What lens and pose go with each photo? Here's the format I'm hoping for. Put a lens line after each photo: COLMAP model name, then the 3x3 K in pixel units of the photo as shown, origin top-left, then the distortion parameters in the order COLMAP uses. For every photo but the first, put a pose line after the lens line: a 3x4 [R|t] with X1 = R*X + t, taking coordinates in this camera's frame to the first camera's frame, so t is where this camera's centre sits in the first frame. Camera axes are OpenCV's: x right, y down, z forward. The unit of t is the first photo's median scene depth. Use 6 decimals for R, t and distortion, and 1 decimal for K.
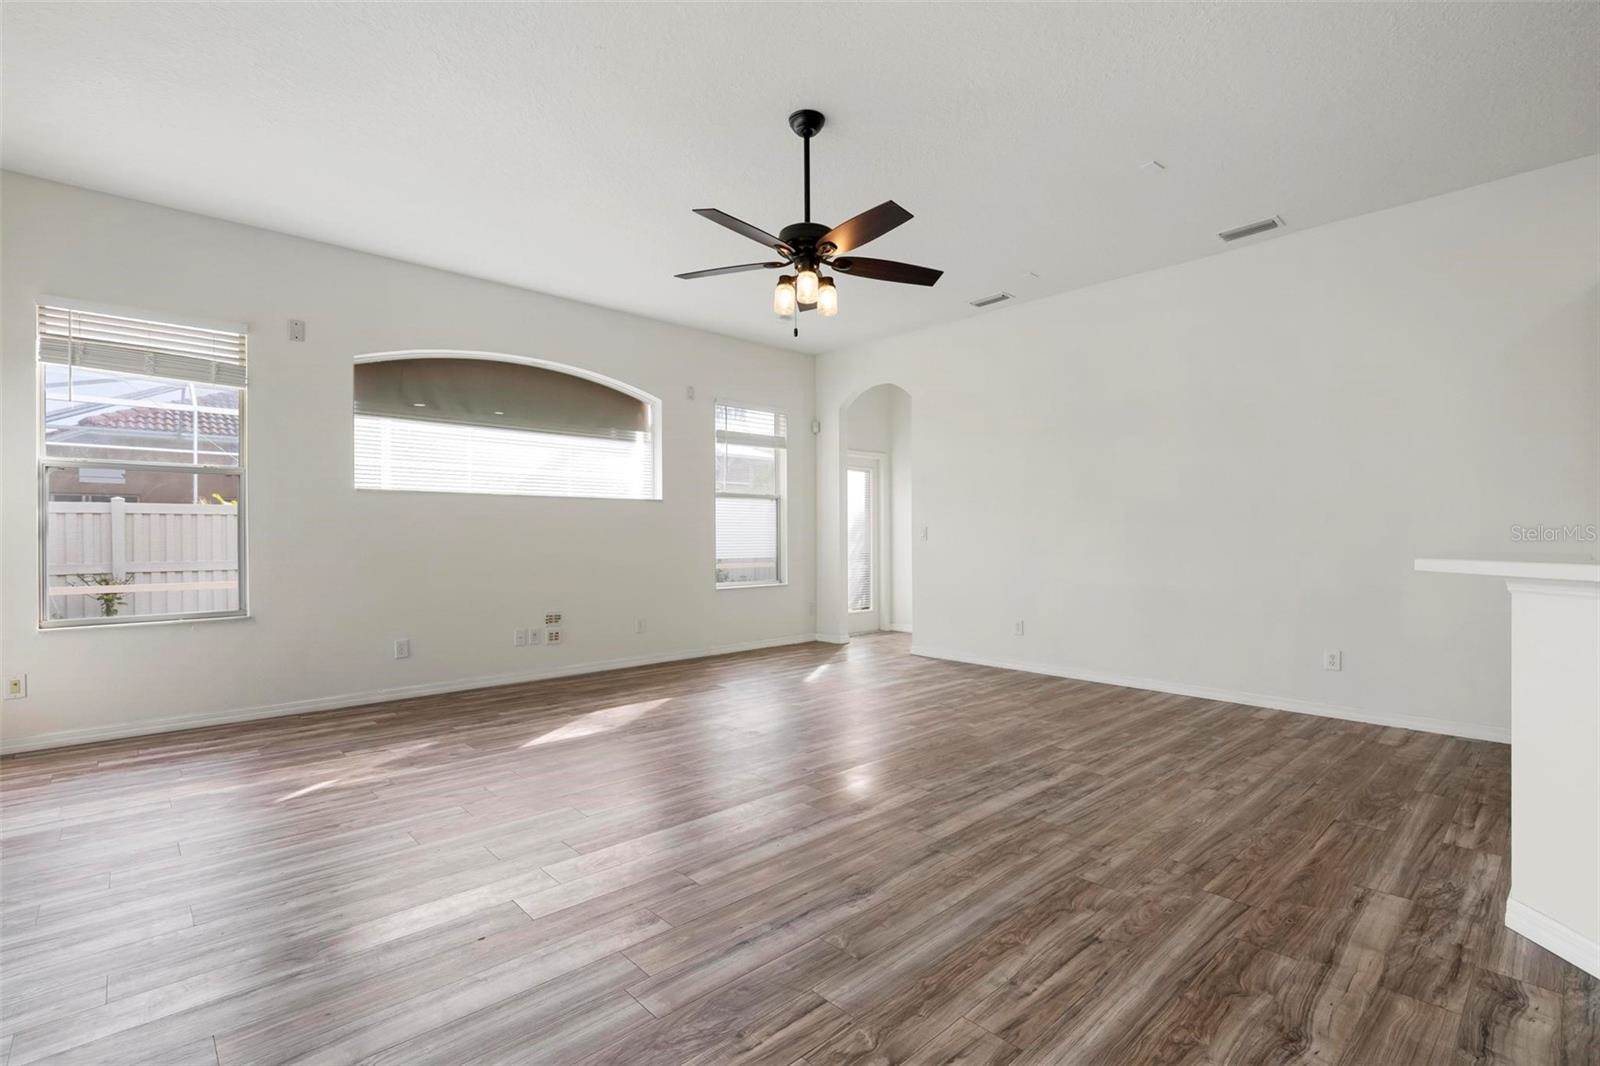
lens RADIAL K [[729.5, 0, 807.0], [0, 729.5, 536.1], [0, 0, 1]] dist [-0.001261, 0.000428]
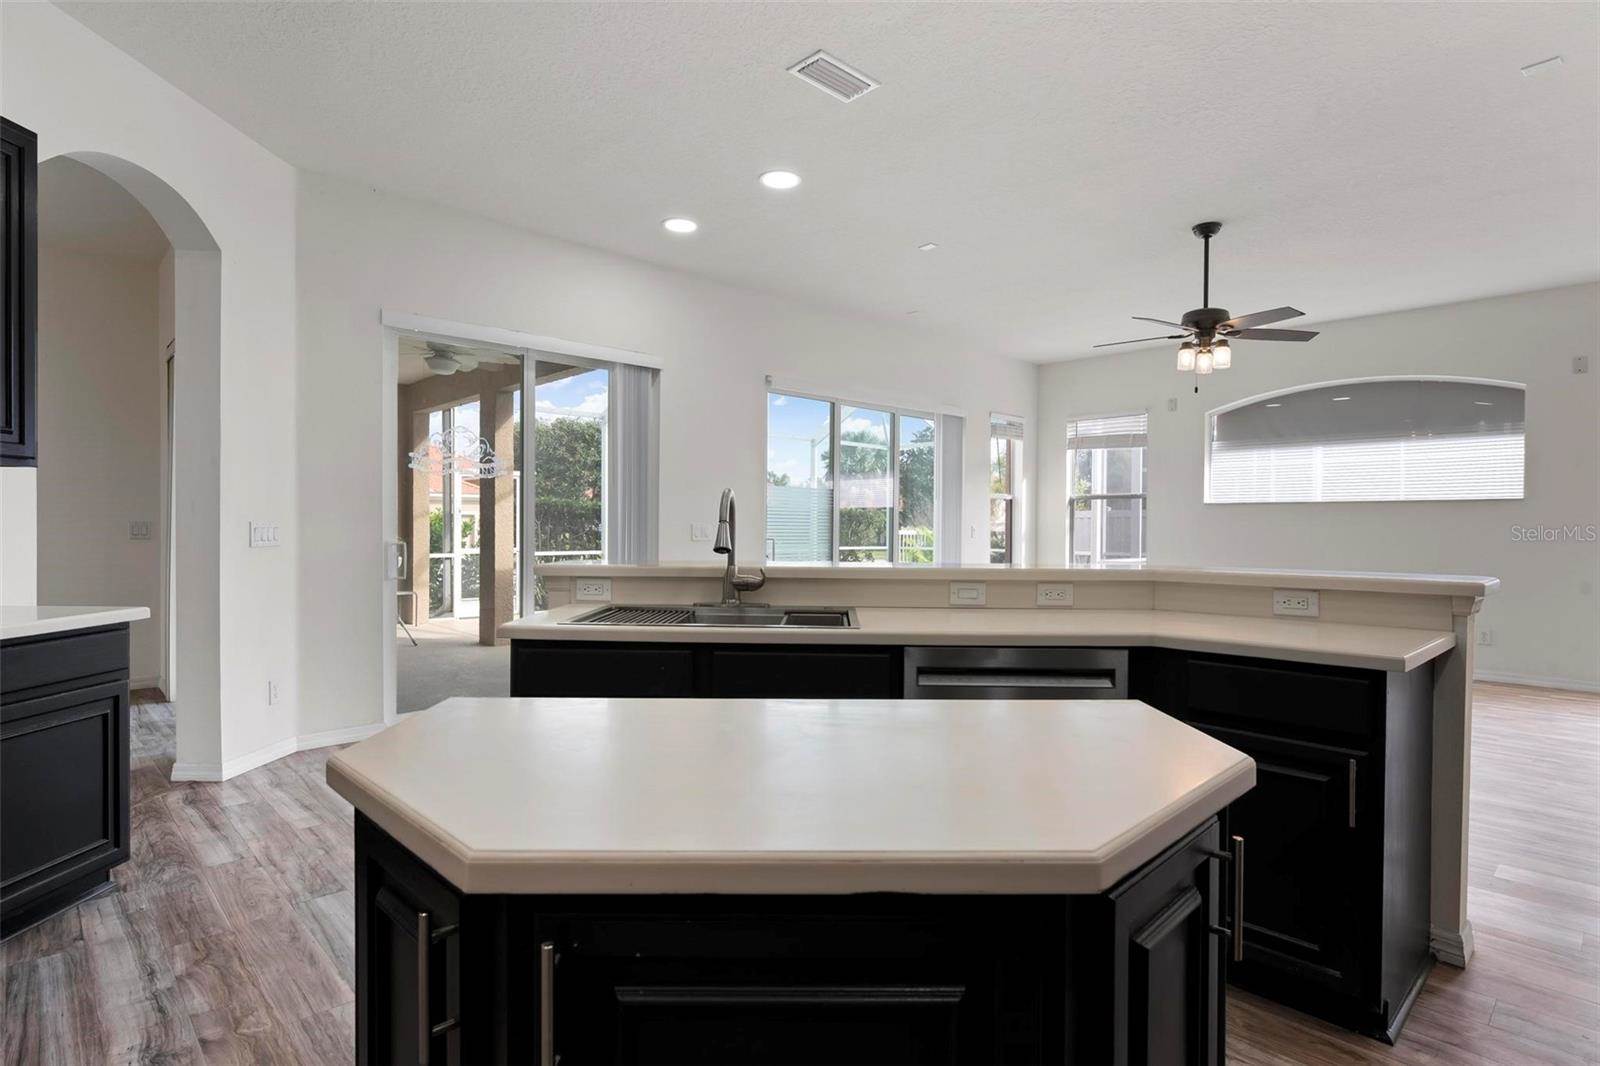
lens RADIAL K [[811.0, 0, 807.7], [0, 811.0, 541.6], [0, 0, 1]] dist [0.000763, 0.001360]
pose [[0.017527, 0.022555, -0.999592, 1.174611], [-0.008180, 0.999715, 0.022414, -0.019322], [0.999813, 0.007784, 0.017707, 0.198930]]
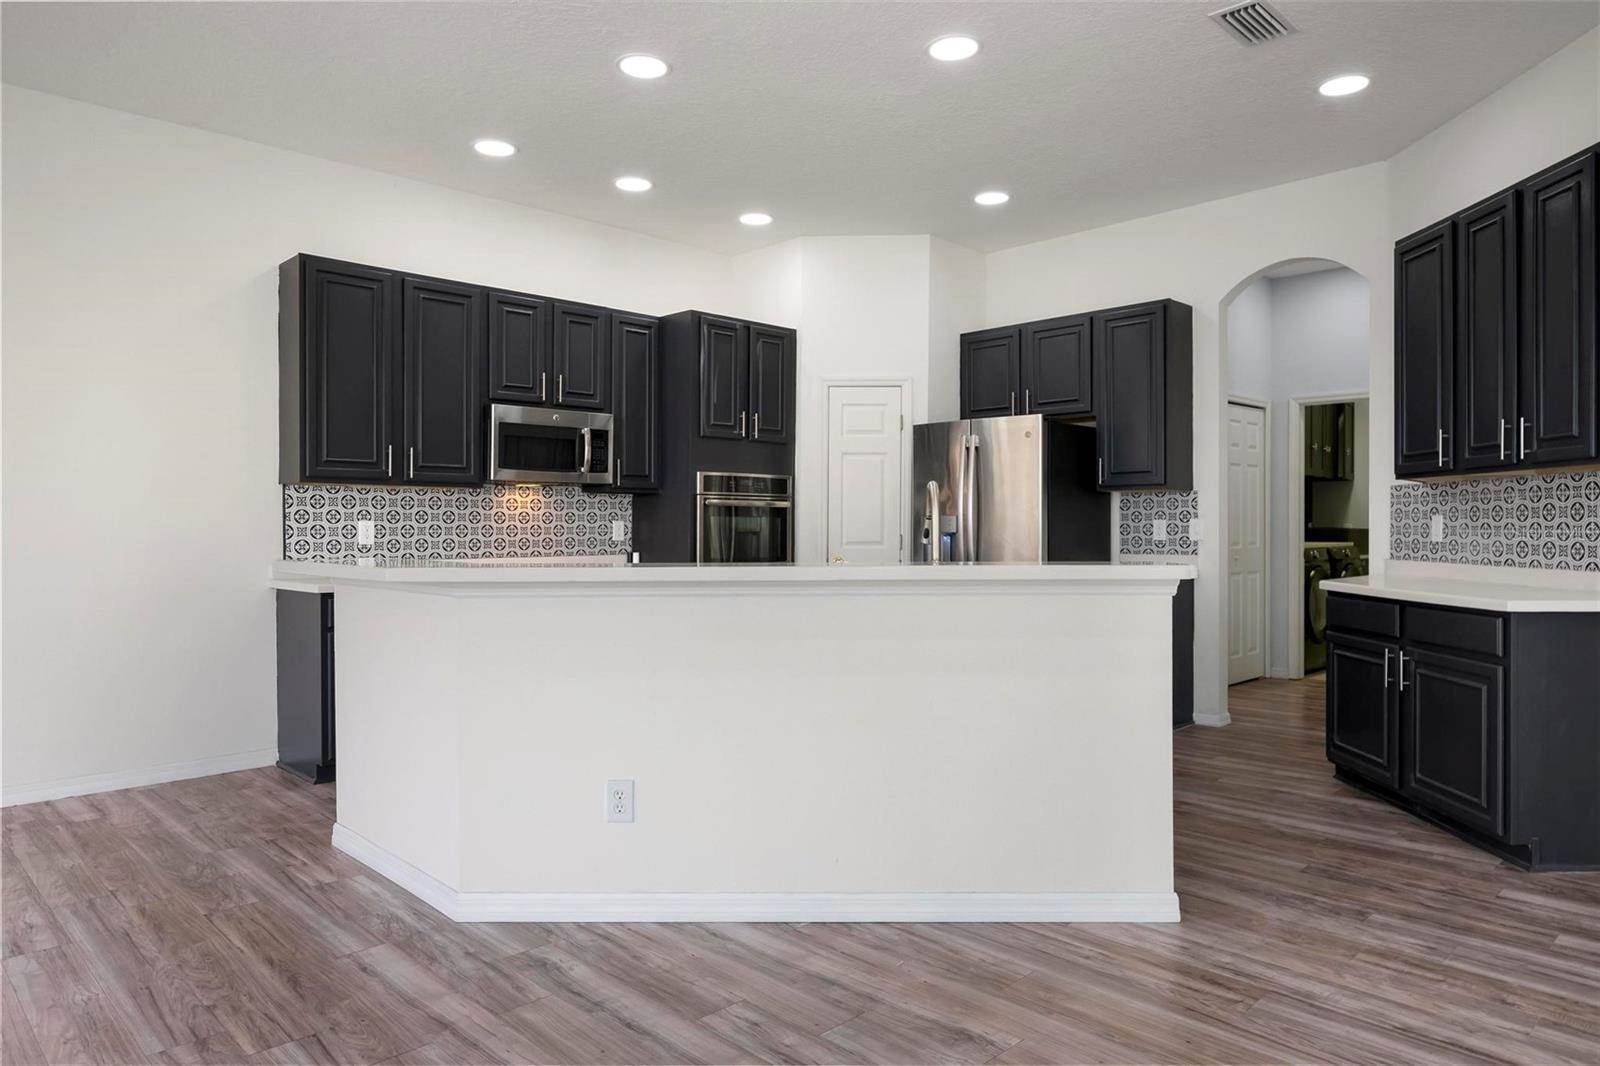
lens RADIAL K [[1021.0, 0, 794.7], [0, 1021.0, 533.2], [0, 0, 1]] dist [-0.007381, -0.001333]
pose [[-0.019129, -0.001173, 0.999816, -0.237409], [0.004731, 0.999988, 0.001264, -0.006005], [-0.999806, 0.004755, -0.019123, 0.270076]]
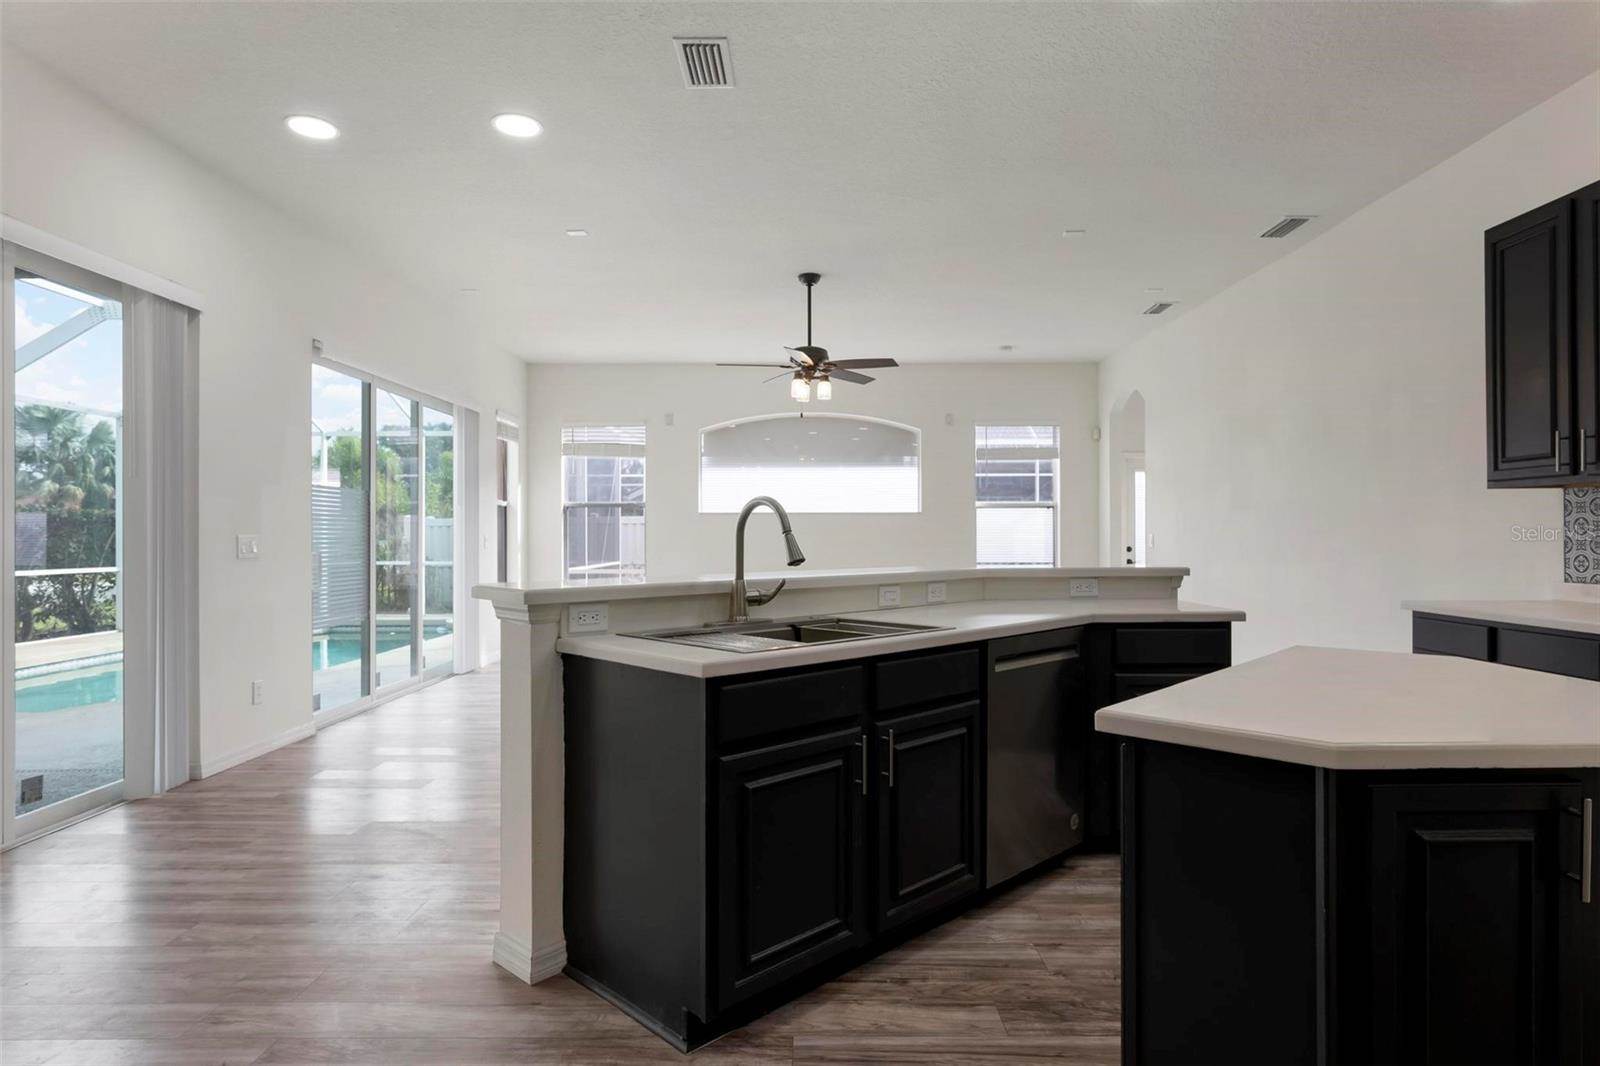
lens RADIAL K [[875.2, 0, 801.1], [0, 875.2, 534.6], [0, 0, 1]] dist [-0.008684, 0.002855]
pose [[0.729967, 0.000087, -0.683482, 0.995671], [-0.000882, 0.999999, -0.000814, -0.017602], [0.683481, 0.001197, 0.729967, -0.288850]]
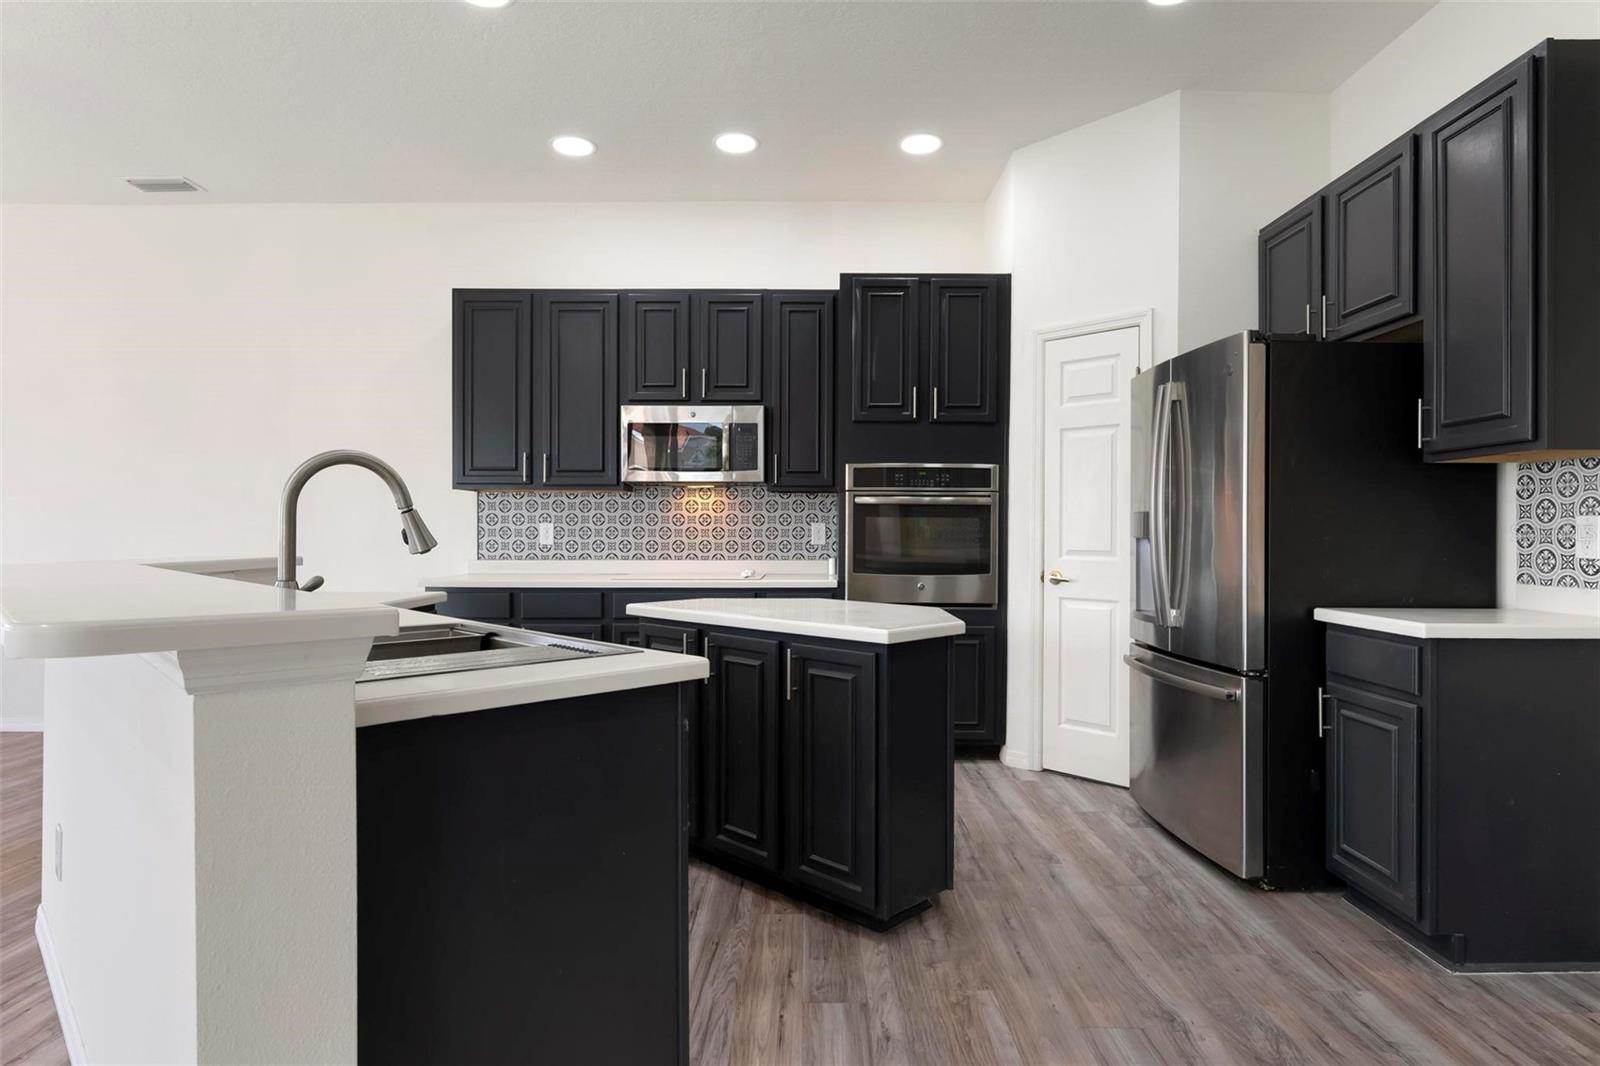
lens RADIAL K [[875.2, 0, 799.6], [0, 875.2, 536.1], [0, 0, 1]] dist [-0.008684, 0.002855]
pose [[0.684376, 0.001068, 0.729129, 0.396130], [-0.002523, 0.999996, 0.000903, -0.006577], [-0.729125, -0.002457, 0.684376, -0.281892]]
